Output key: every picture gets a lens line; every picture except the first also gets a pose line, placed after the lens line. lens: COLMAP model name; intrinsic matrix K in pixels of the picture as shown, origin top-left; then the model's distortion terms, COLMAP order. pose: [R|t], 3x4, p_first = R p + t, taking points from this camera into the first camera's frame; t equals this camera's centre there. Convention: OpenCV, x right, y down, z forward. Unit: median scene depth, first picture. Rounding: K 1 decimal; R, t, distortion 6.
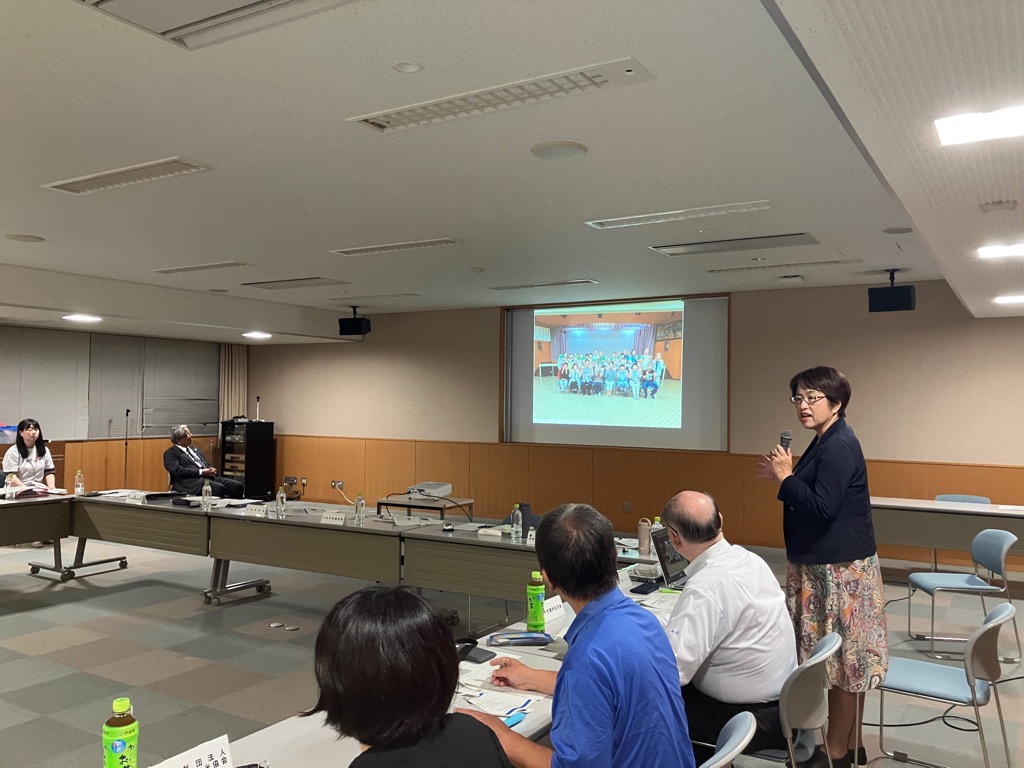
lens RADIAL K [[879.8, 0, 512.0], [0, 879.8, 384.0], [0, 0, 1]] dist [0.112715, -0.147722]
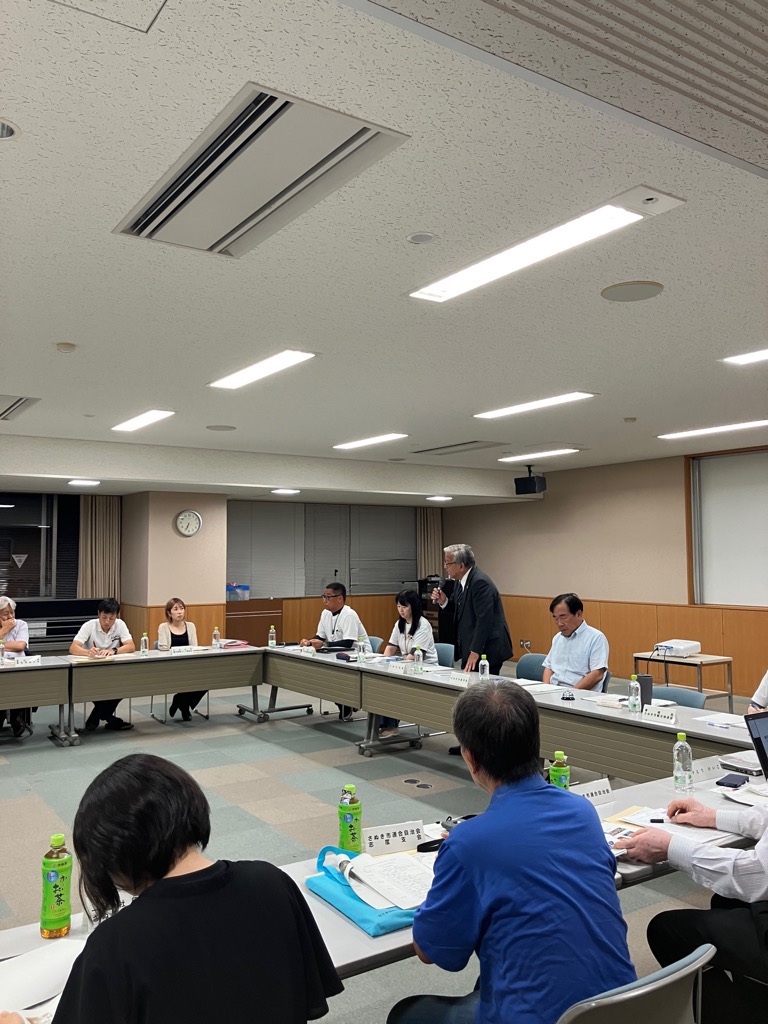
lens RADIAL K [[879.8, 0, 382.7], [0, 879.8, 494.5], [0, 0, 1]] dist [0.112715, -0.147722]
pose [[0.904355, -0.045447, -0.424354, 0.126620], [0.023502, 0.998108, -0.056808, -0.002450], [0.426133, 0.041401, 0.903713, 0.034098]]
